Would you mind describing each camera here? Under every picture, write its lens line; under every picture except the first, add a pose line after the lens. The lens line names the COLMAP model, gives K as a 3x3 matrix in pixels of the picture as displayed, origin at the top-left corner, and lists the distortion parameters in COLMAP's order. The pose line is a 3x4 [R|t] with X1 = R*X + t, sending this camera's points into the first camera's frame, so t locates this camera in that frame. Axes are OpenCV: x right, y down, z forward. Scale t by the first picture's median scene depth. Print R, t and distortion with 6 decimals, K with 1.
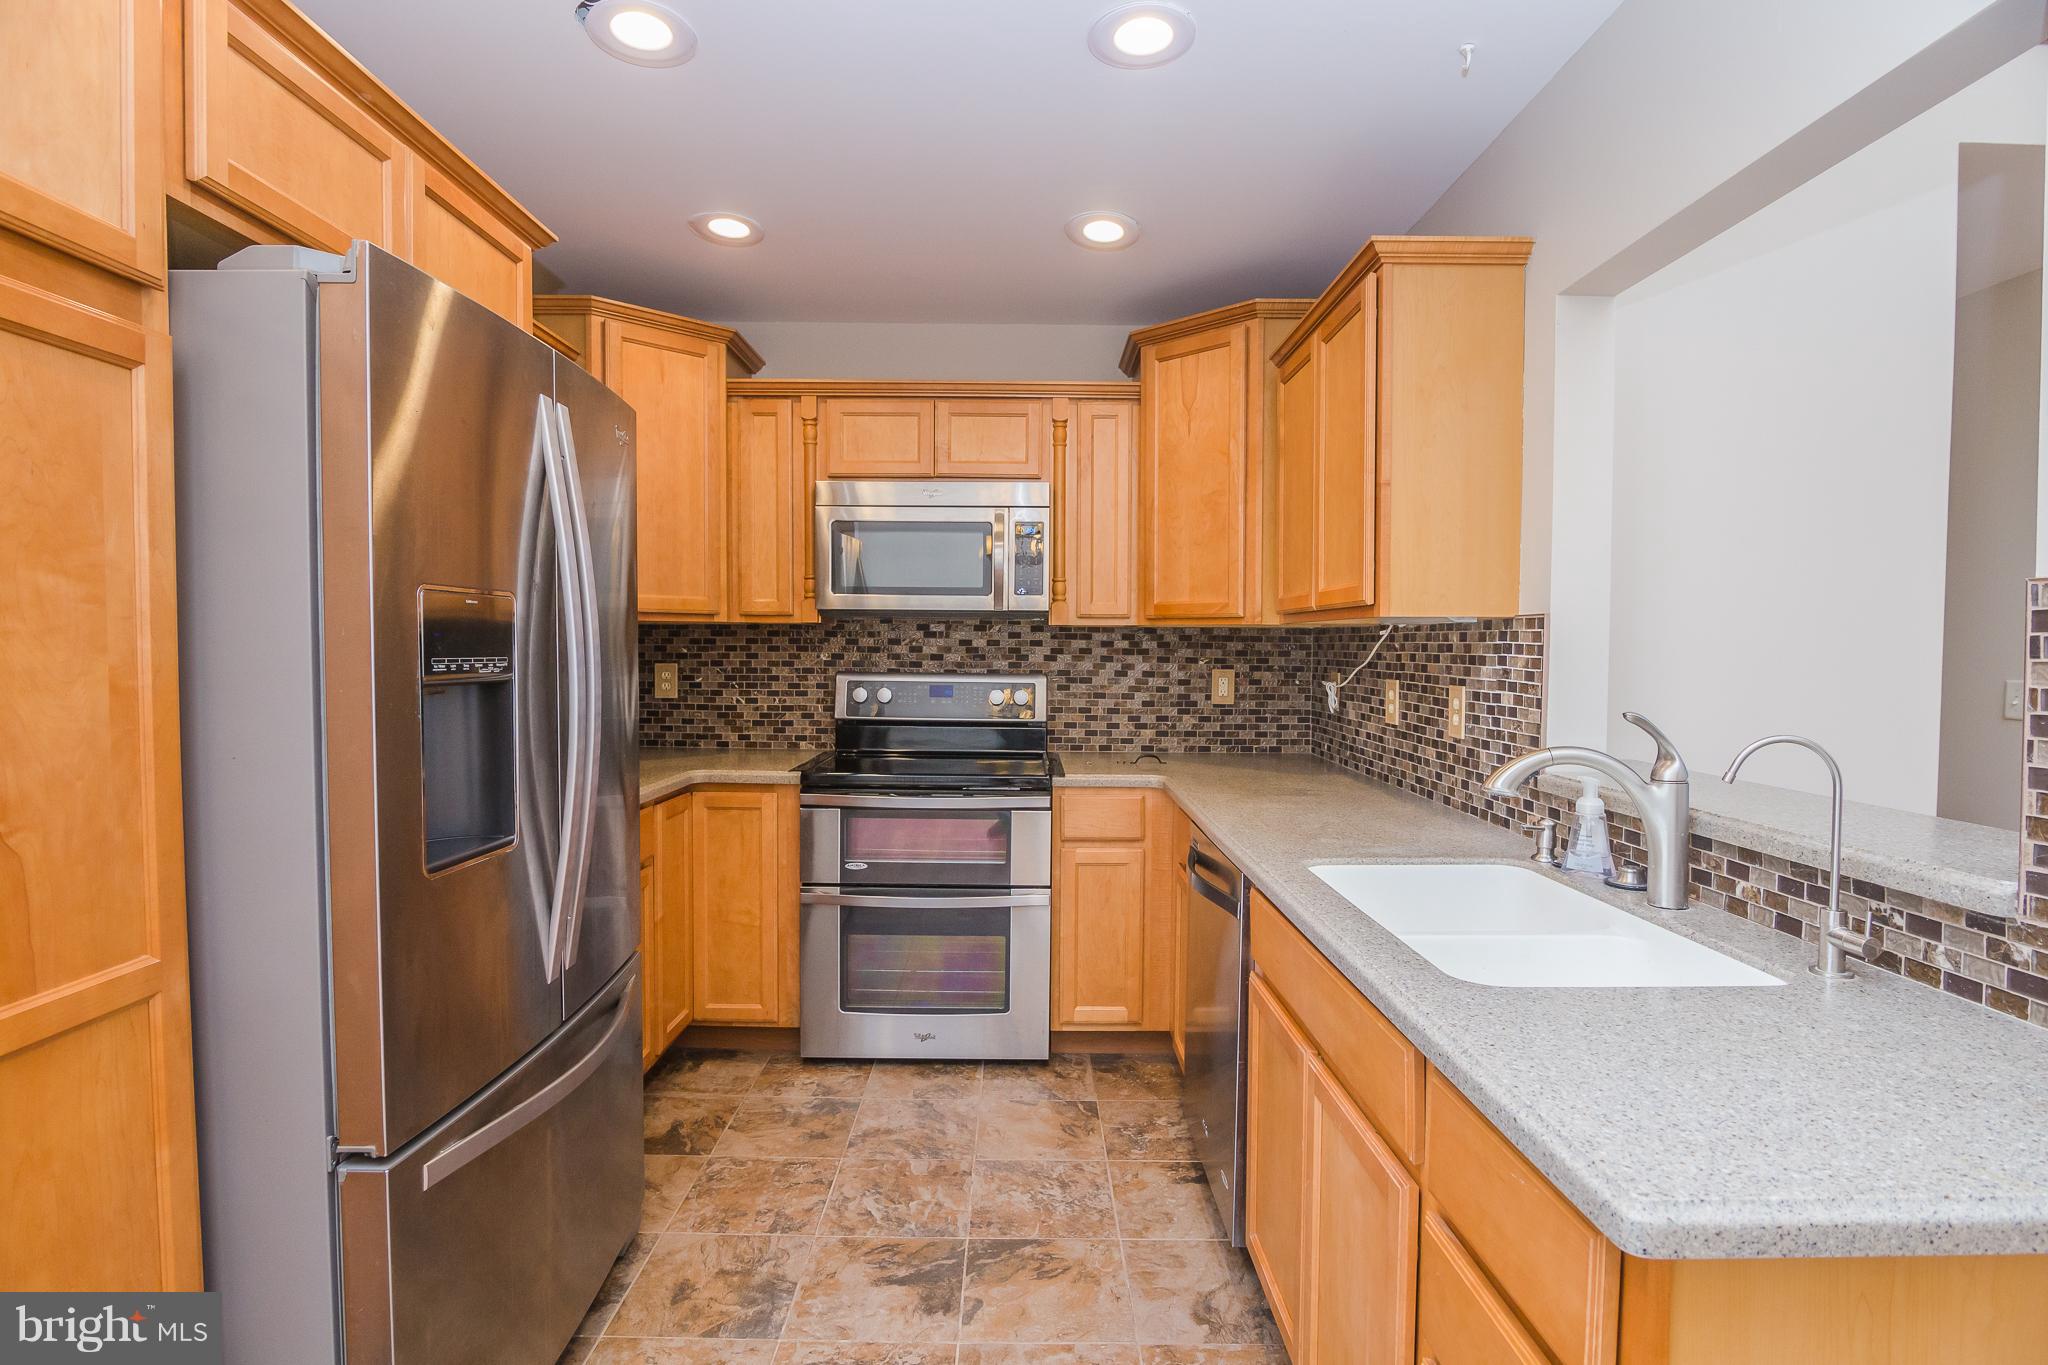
lens RADIAL K [[1008.2, 0, 1024.5], [0, 1008.2, 684.5], [0, 0, 1]] dist [-0.016207, -0.000576]
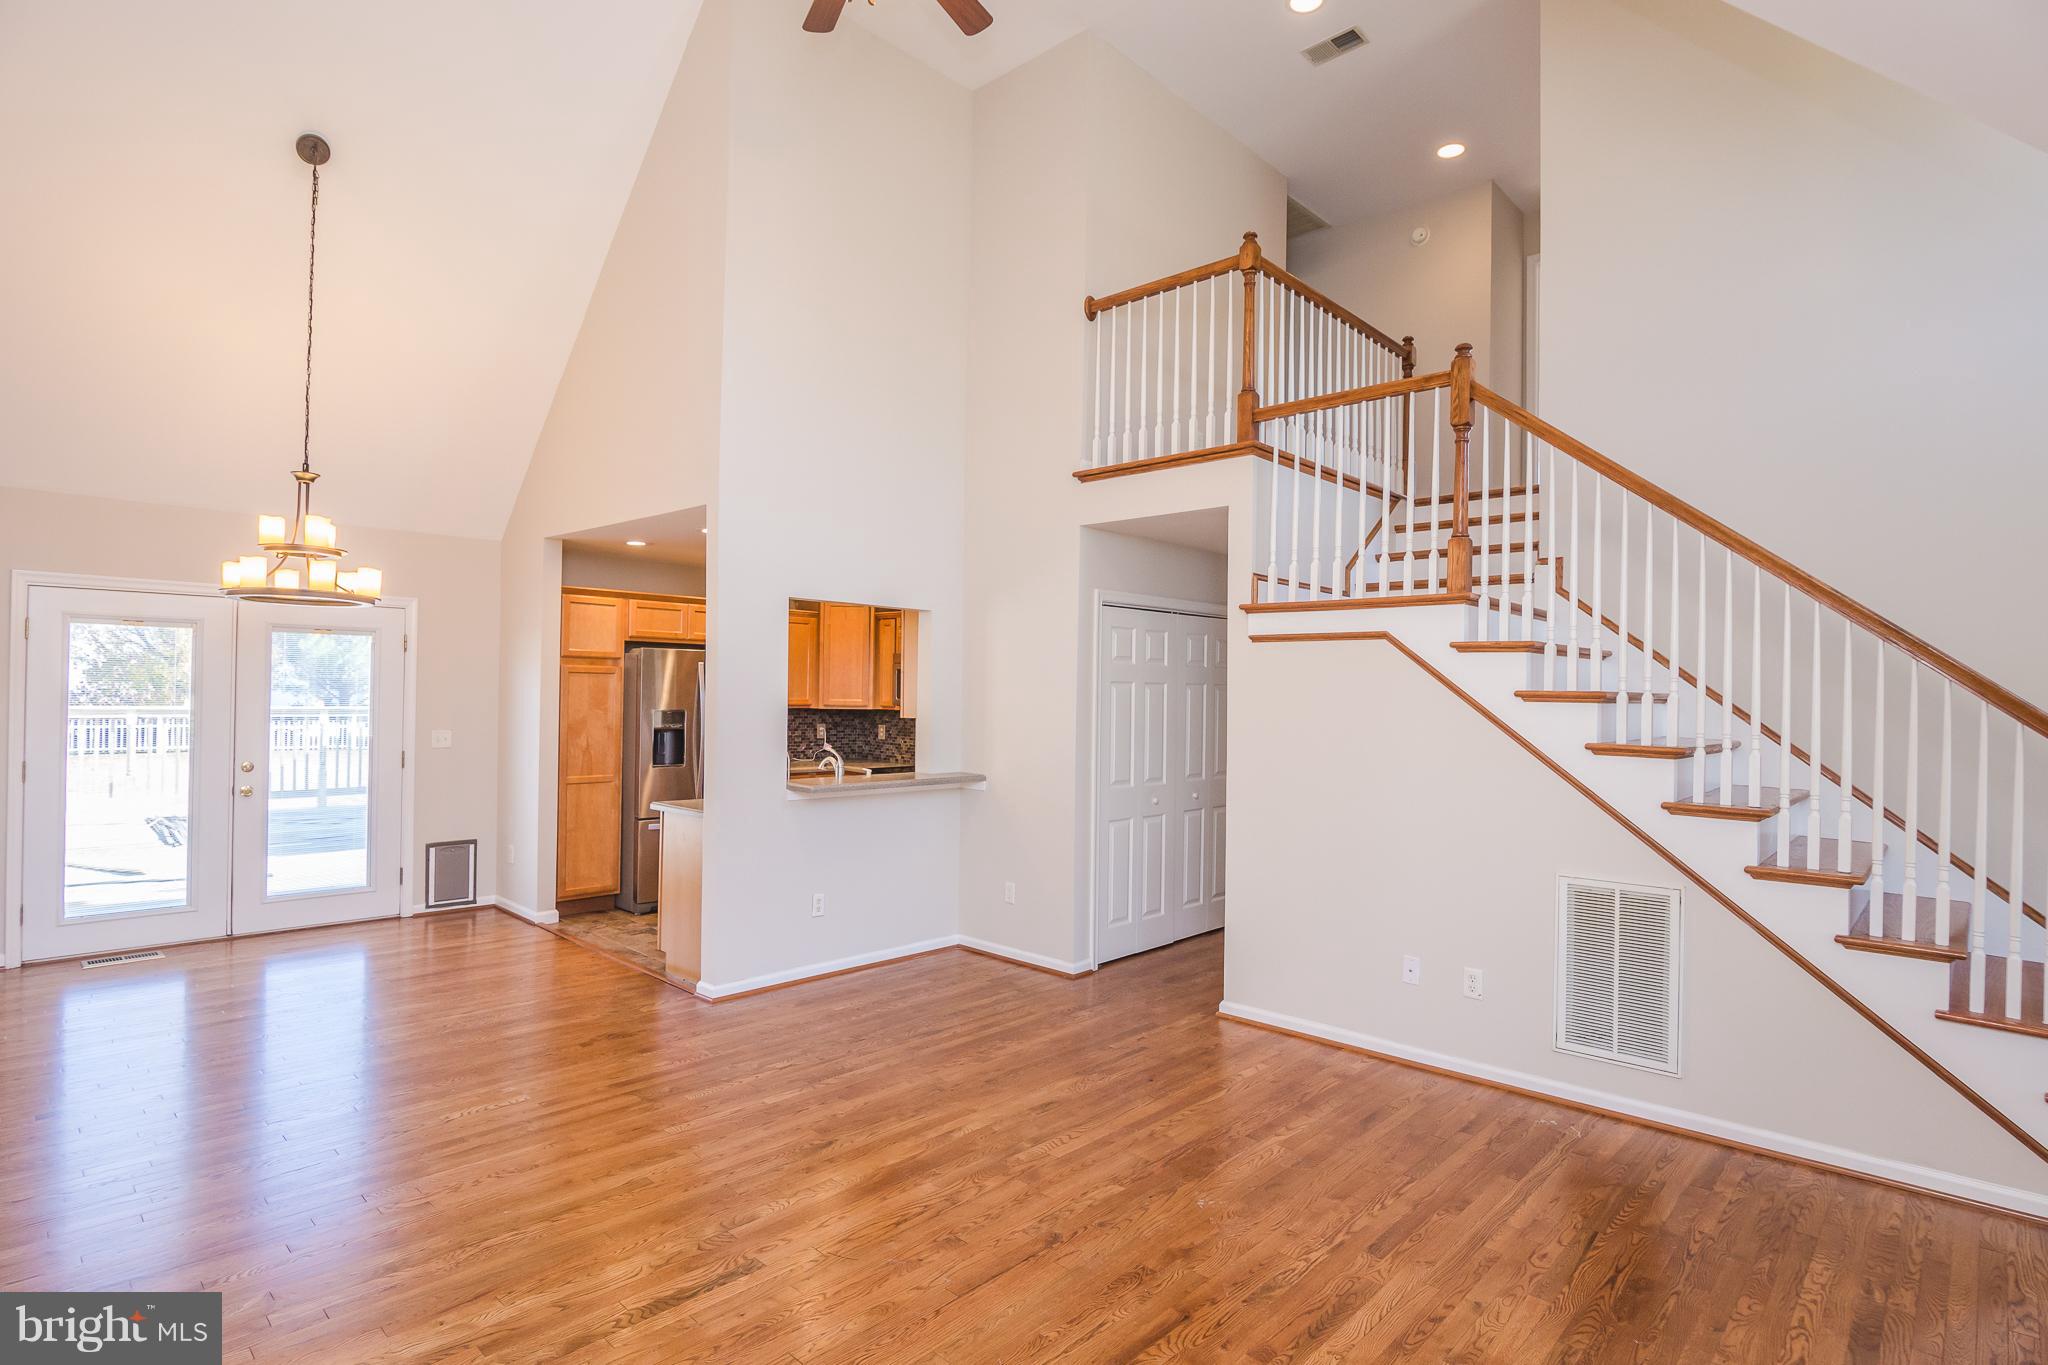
lens RADIAL K [[1031.2, 0, 1023.4], [0, 1031.2, 684.9], [0, 0, 1]] dist [-0.018047, -0.000685]
pose [[0.724980, 0.003662, -0.688761, 1.761304], [-0.039947, 0.998526, -0.036738, -0.043635], [0.687611, 0.054148, 0.724057, -0.607488]]
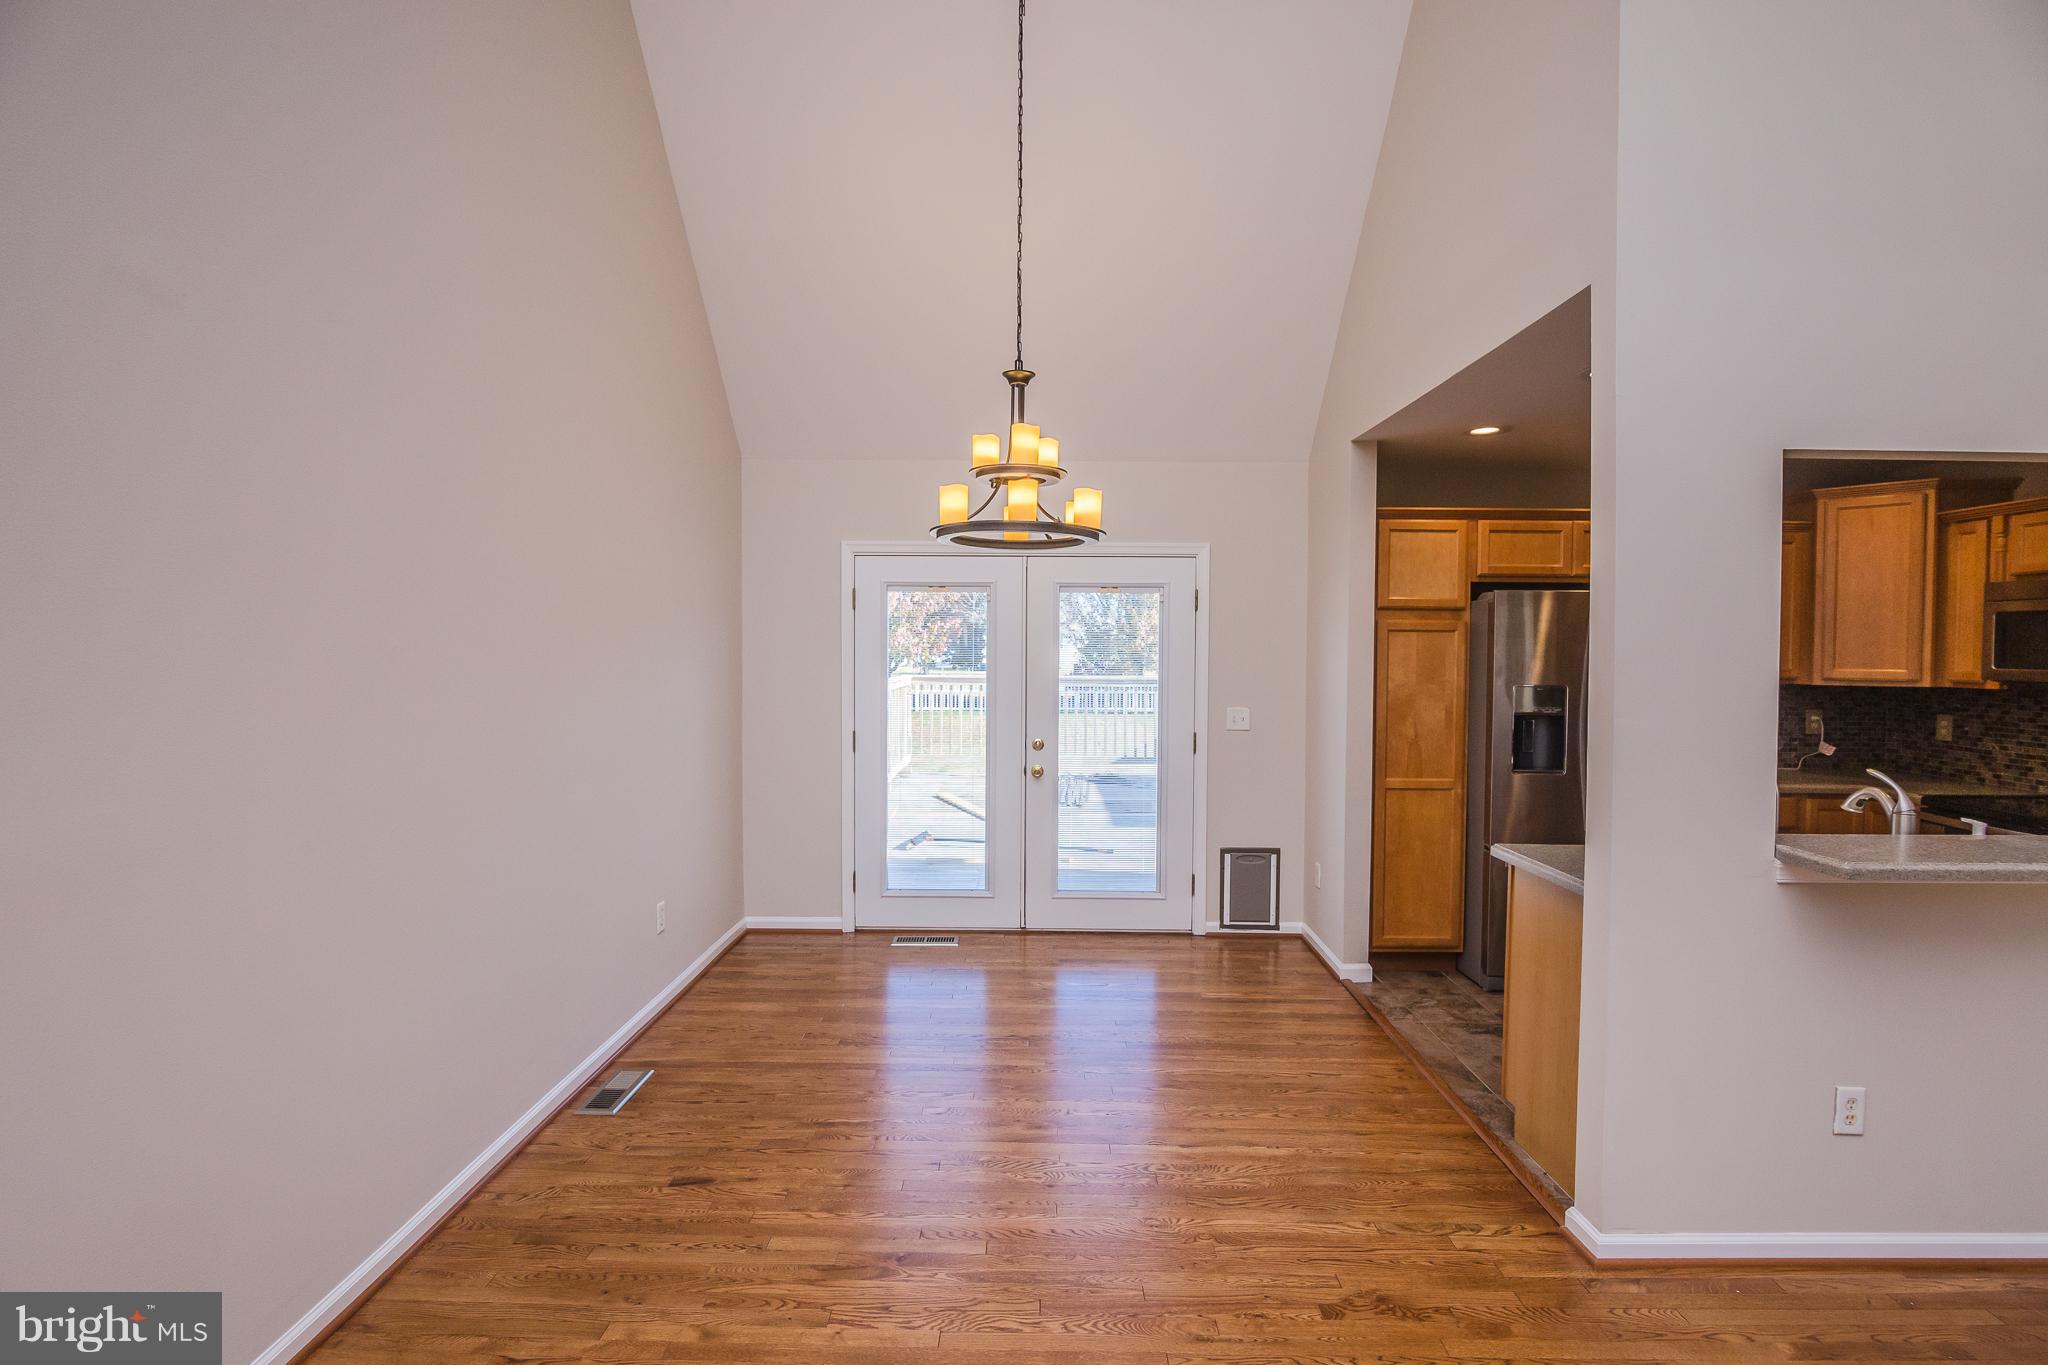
lens RADIAL K [[1018.9, 0, 1024.0], [0, 1018.9, 682.5], [0, 0, 1]] dist [-0.018863, -0.000011]
pose [[-0.019651, 0.025625, -0.999478, 1.128591], [-0.044330, 0.998666, 0.026476, -0.050233], [0.998824, 0.044827, -0.018489, -0.228757]]
